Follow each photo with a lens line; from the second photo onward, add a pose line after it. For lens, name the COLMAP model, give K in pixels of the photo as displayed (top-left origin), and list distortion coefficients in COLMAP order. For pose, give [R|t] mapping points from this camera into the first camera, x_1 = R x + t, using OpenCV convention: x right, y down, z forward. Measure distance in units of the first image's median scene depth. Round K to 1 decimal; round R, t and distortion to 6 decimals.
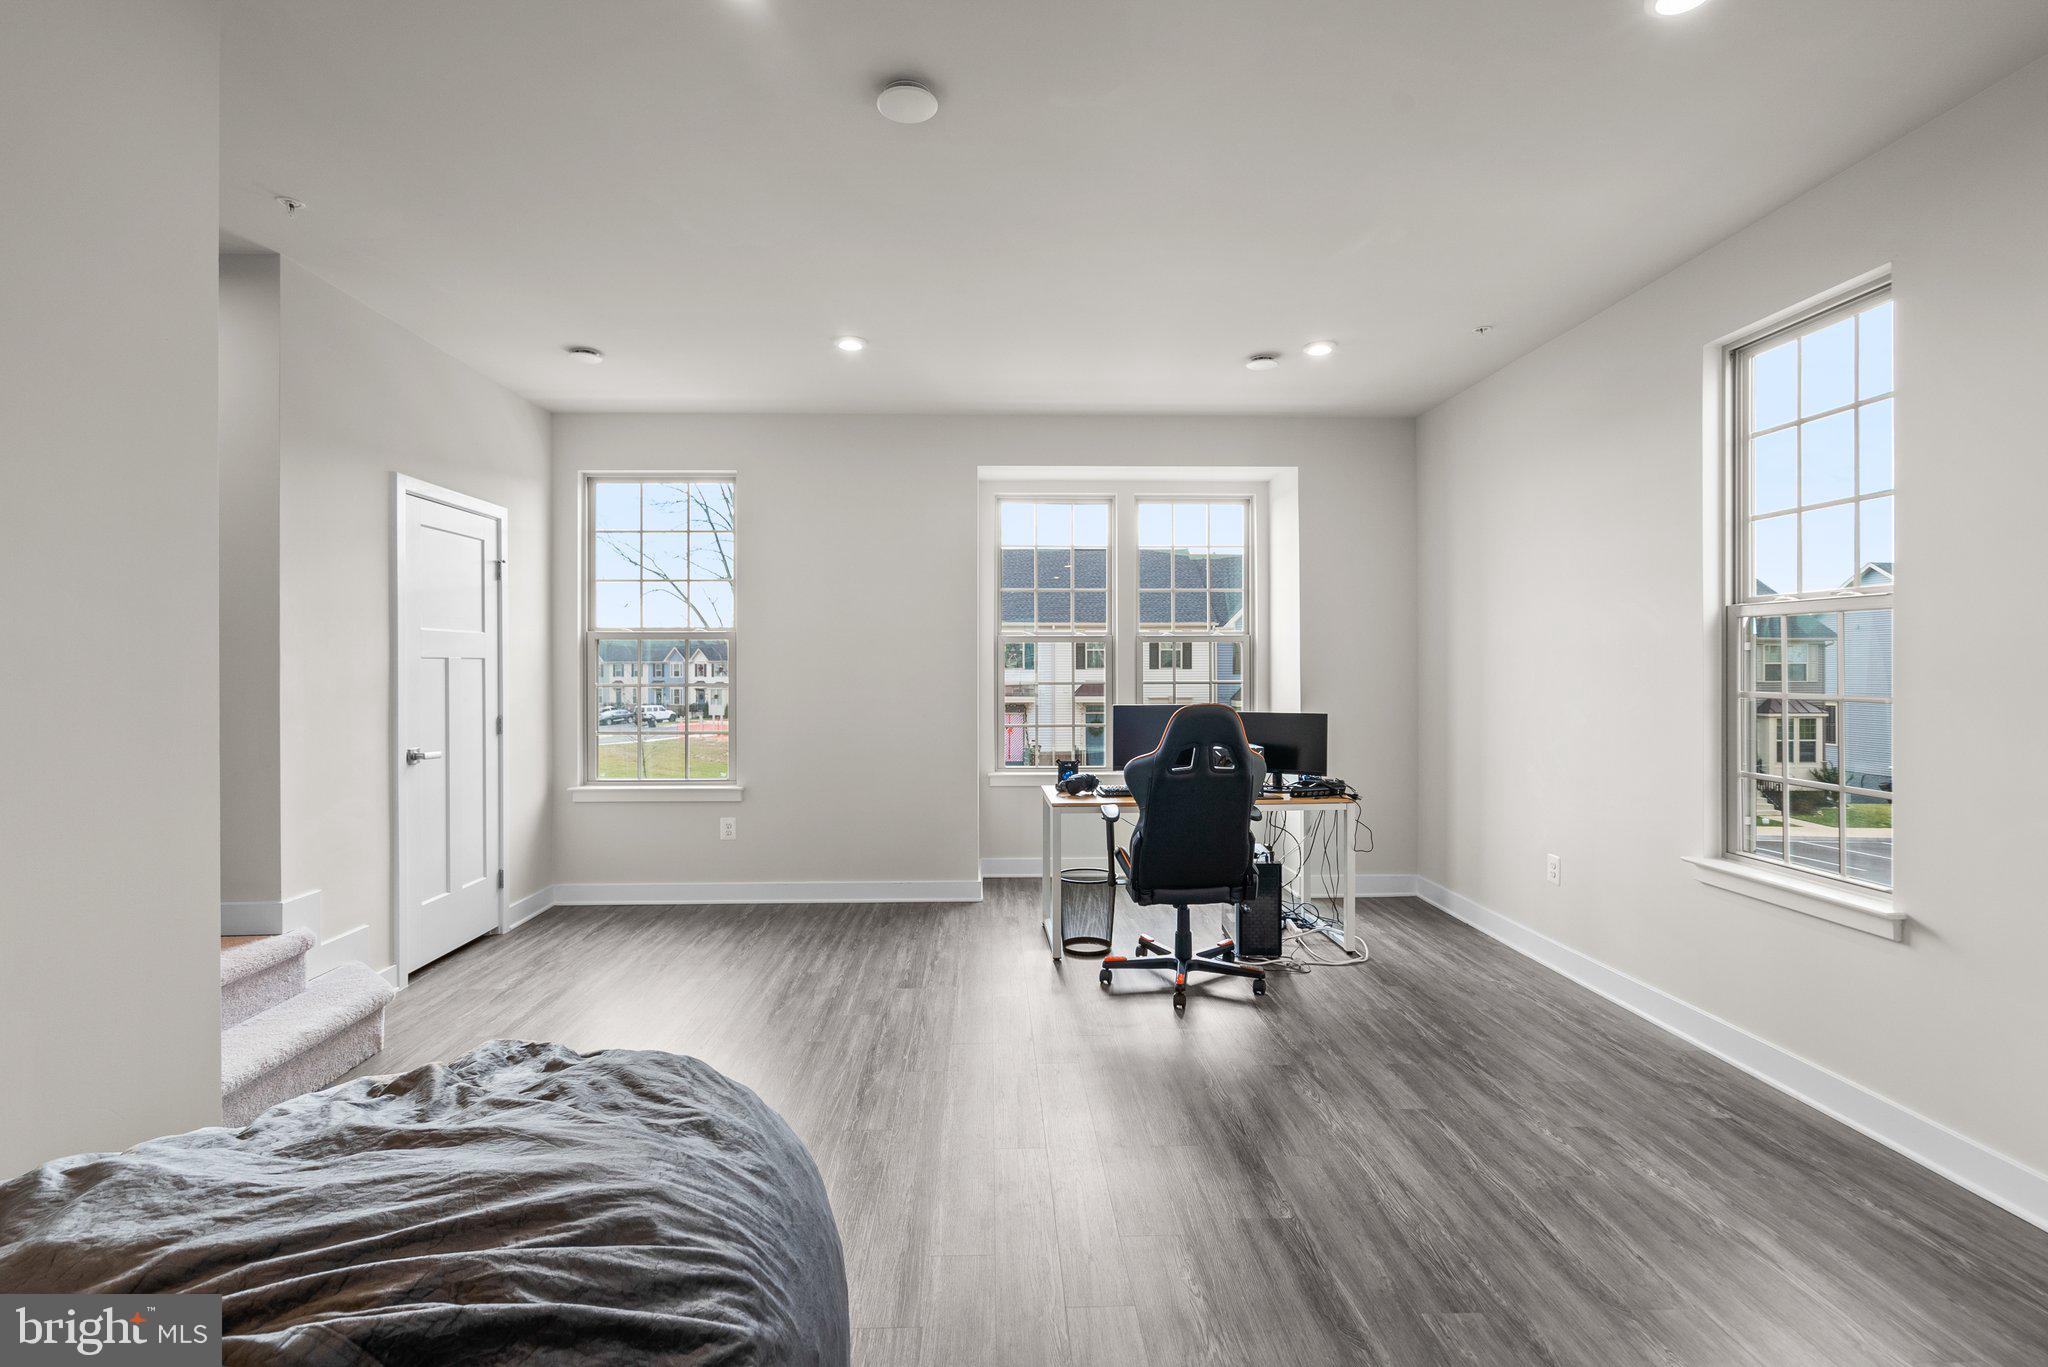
lens RADIAL K [[948.1, 0, 1014.0], [0, 948.1, 681.9], [0, 0, 1]] dist [-0.000700, 0.000959]
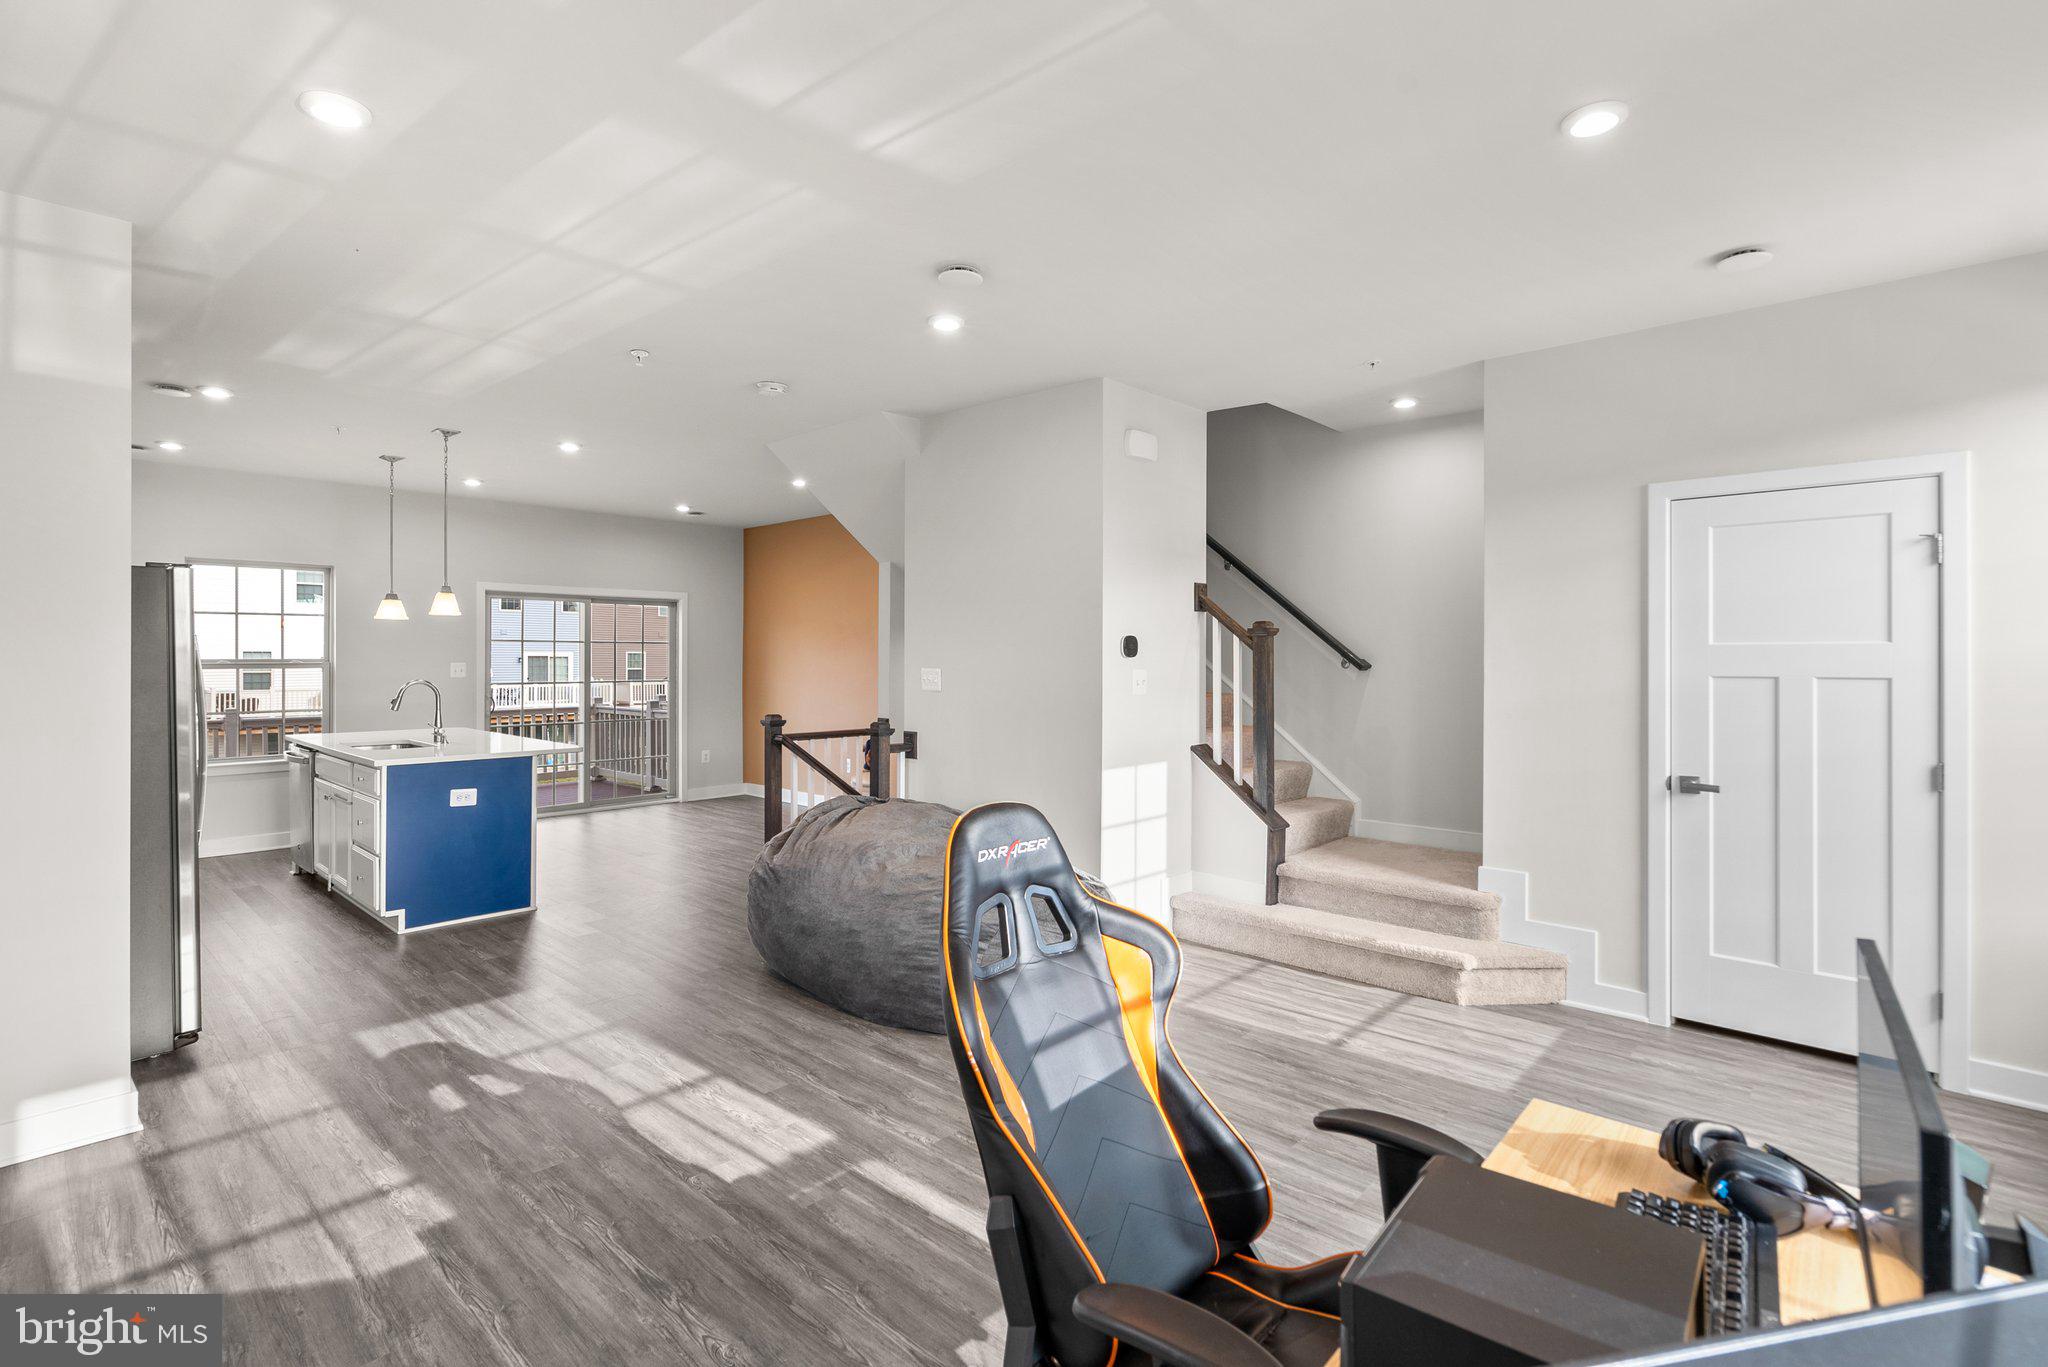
lens RADIAL K [[958.3, 0, 1028.5], [0, 958.3, 645.2], [0, 0, 1]] dist [-0.005085, 0.000129]
pose [[-0.698397, -0.001872, -0.715708, 0.407015], [-0.008803, 0.999943, 0.005974, -0.046989], [0.715656, 0.010472, -0.698374, 1.020846]]
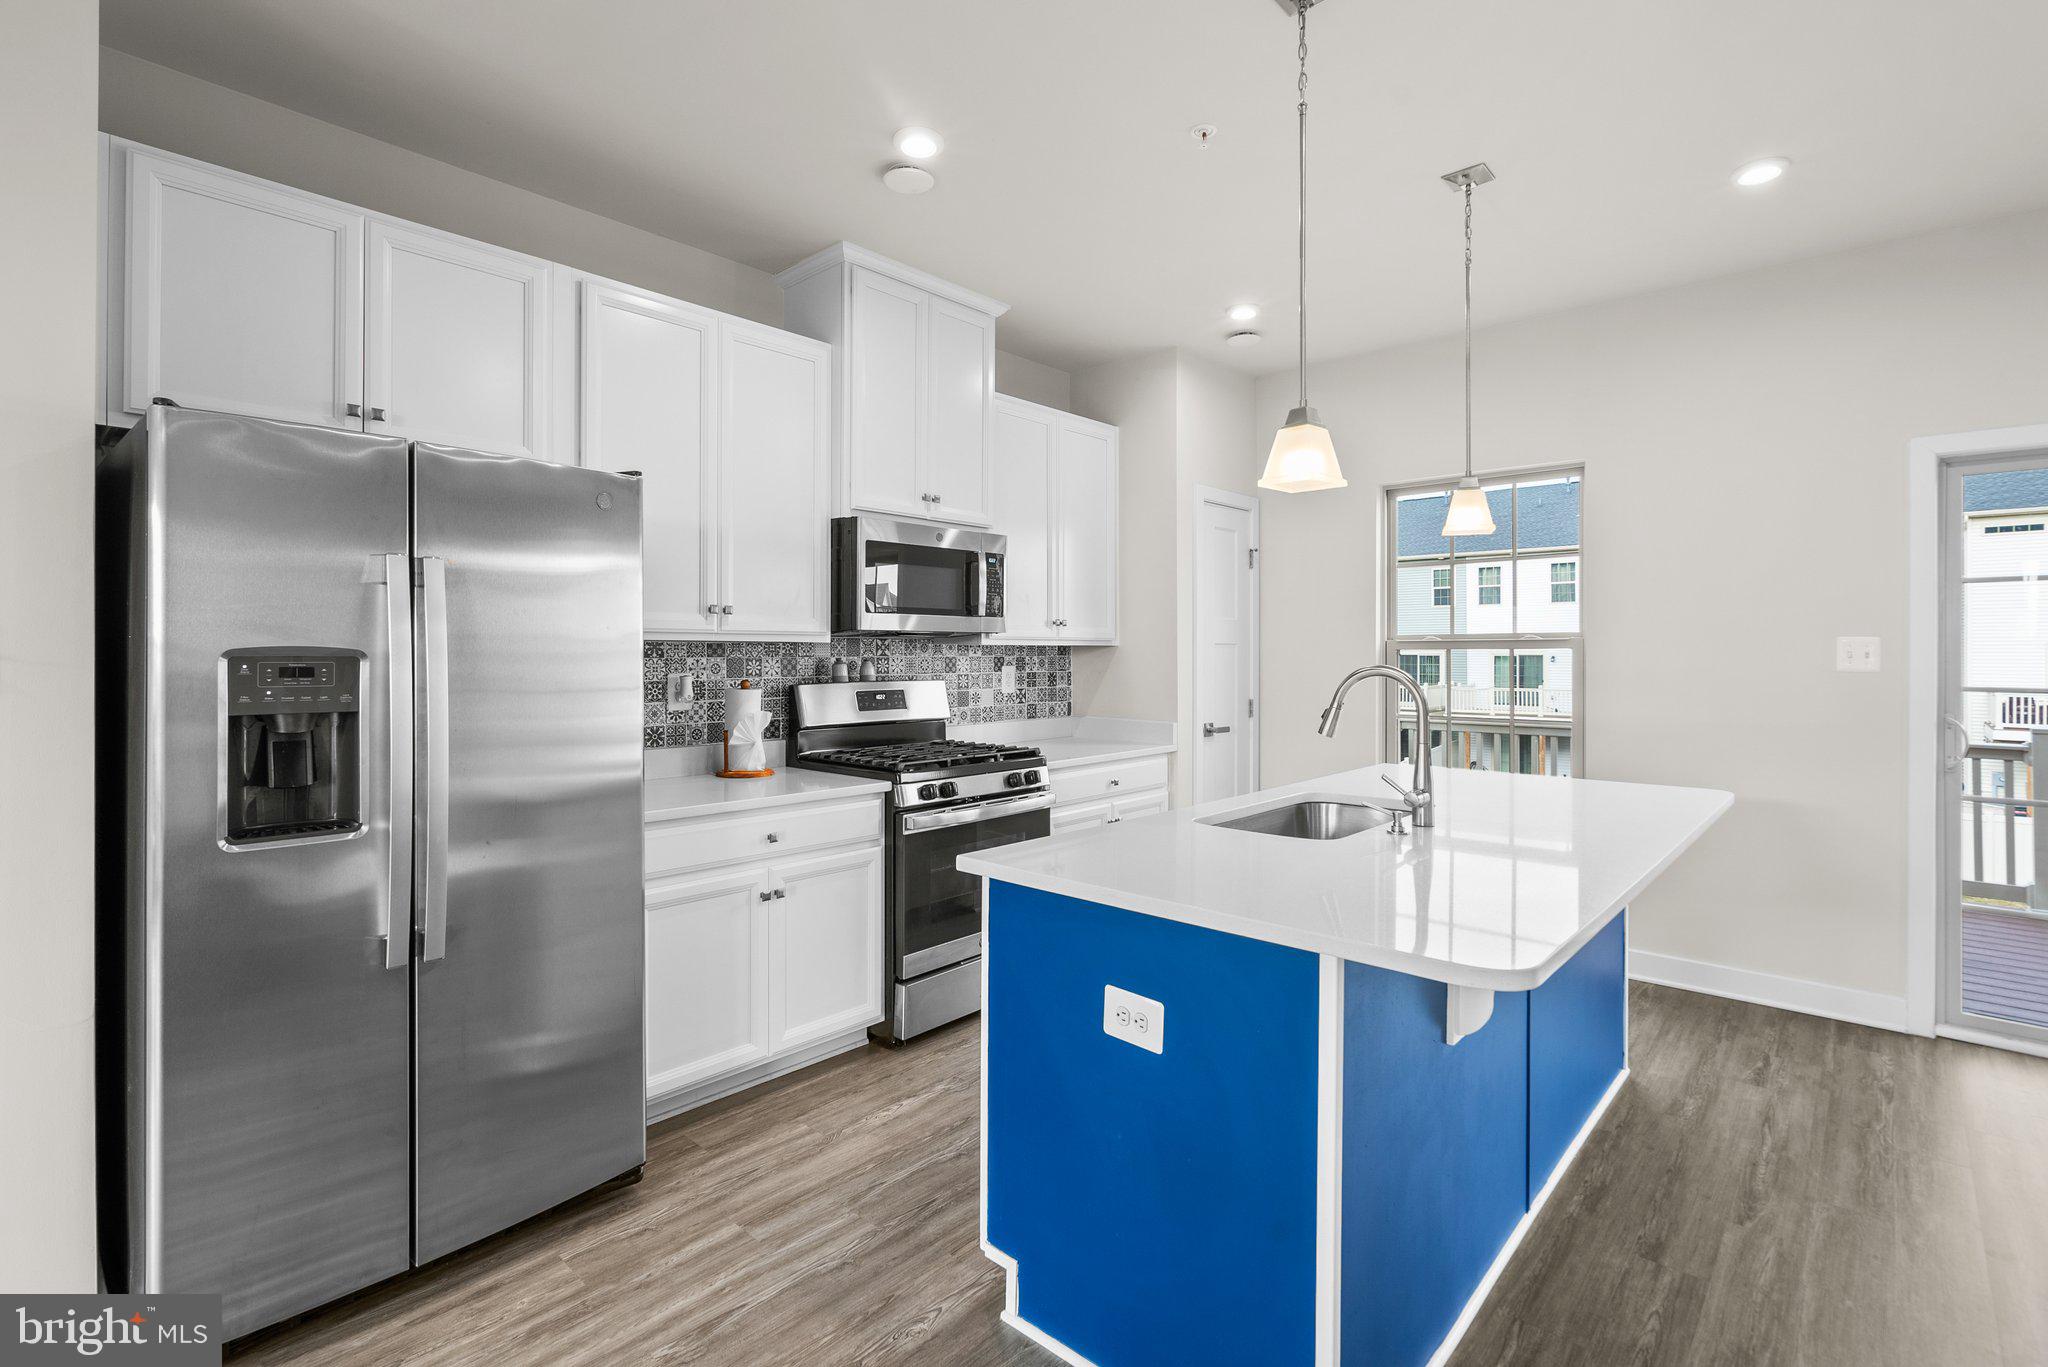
lens RADIAL K [[952.1, 0, 1015.3], [0, 952.1, 651.3], [0, 0, 1]] dist [-0.002750, 0.001093]
pose [[-0.715137, 0.007205, 0.698947, -0.151497], [0.014443, 0.999886, 0.004471, 0.001265], [-0.698835, 0.013292, -0.715160, 0.062638]]
